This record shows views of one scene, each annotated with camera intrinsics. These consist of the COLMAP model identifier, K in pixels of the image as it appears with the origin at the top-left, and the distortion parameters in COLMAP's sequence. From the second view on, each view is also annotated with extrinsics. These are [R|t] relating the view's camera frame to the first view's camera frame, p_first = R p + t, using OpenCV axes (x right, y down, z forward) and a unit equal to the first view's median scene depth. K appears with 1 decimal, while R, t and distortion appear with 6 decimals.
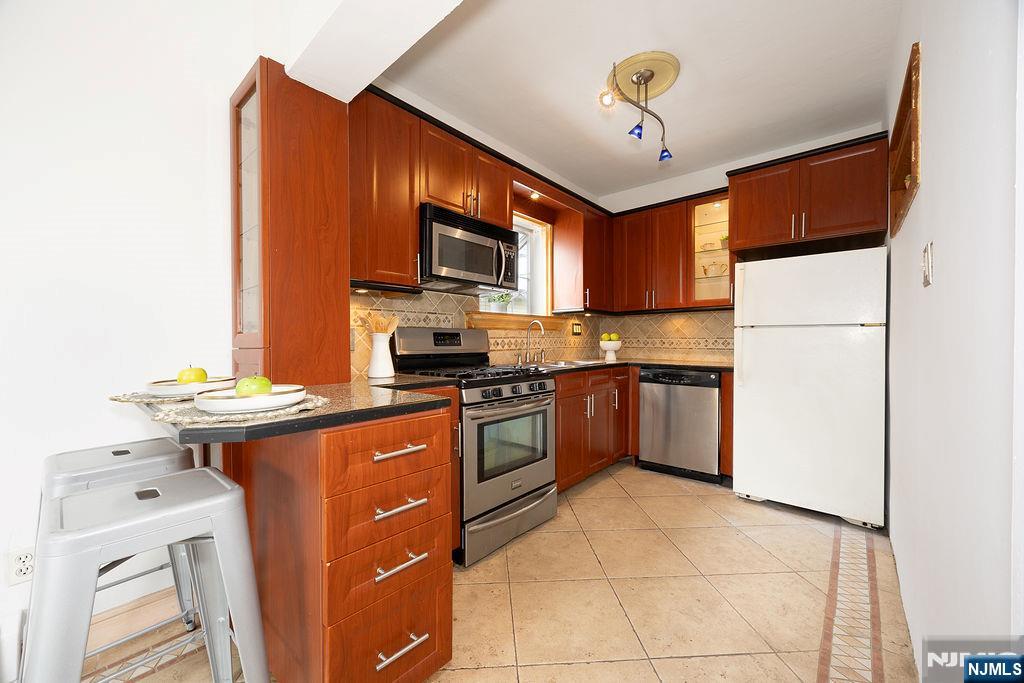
lens RADIAL K [[392.2, 0, 518.1], [0, 392.2, 338.0], [0, 0, 1]] dist [-0.005531, 0.000220]
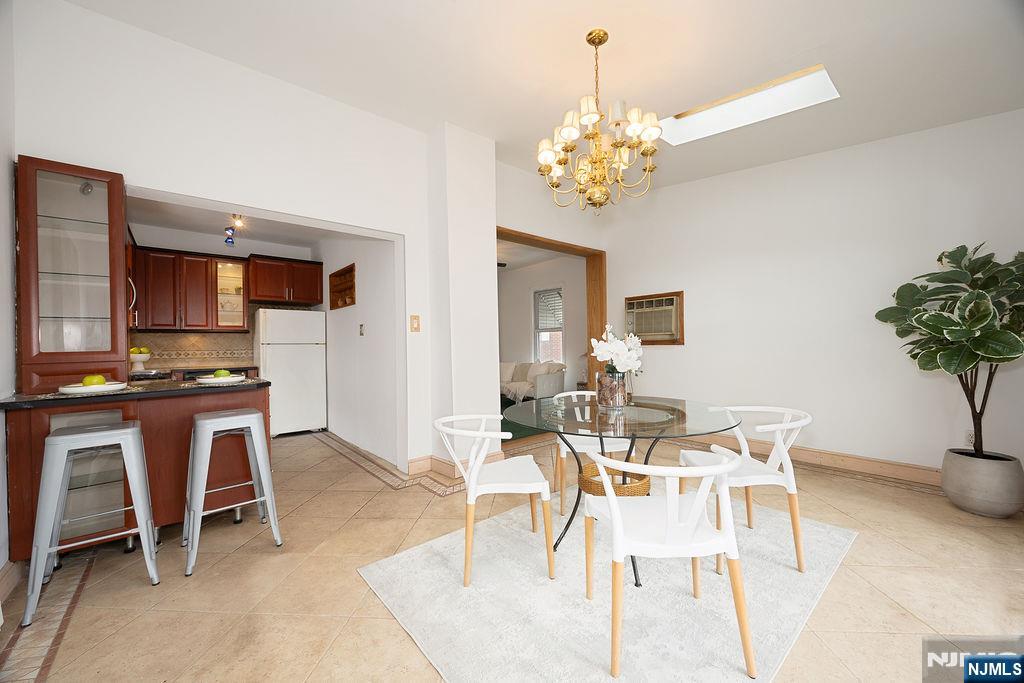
lens RADIAL K [[392.2, 0, 507.1], [0, 392.2, 343.4], [0, 0, 1]] dist [-0.005531, 0.000220]
pose [[0.168788, 0.002875, 0.985648, -0.762499], [0.004577, 0.999983, -0.003701, -0.015306], [-0.985642, 0.005135, 0.168772, -0.309206]]
